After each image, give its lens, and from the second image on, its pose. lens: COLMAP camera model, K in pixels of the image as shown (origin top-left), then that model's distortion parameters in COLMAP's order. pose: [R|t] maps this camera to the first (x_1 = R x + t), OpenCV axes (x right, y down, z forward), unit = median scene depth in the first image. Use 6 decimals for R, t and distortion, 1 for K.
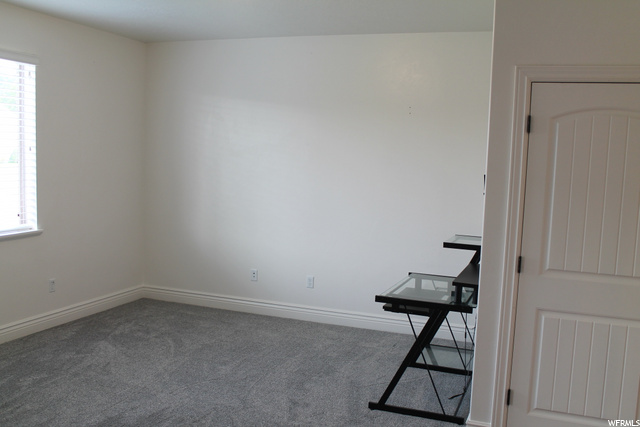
lens RADIAL K [[626.5, 0, 320.0], [0, 626.5, 213.5], [0, 0, 1]] dist [-0.136246, 0.164516]
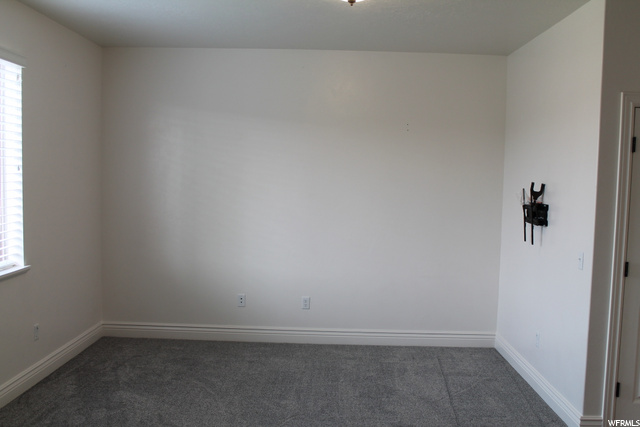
lens RADIAL K [[626.5, 0, 320.0], [0, 626.5, 213.5], [0, 0, 1]] dist [-0.136246, 0.164516]
pose [[0.940815, -0.034390, 0.337172, -0.361843], [0.041665, 0.999028, -0.014361, -0.016077], [-0.336351, 0.027559, 0.941333, 0.089790]]
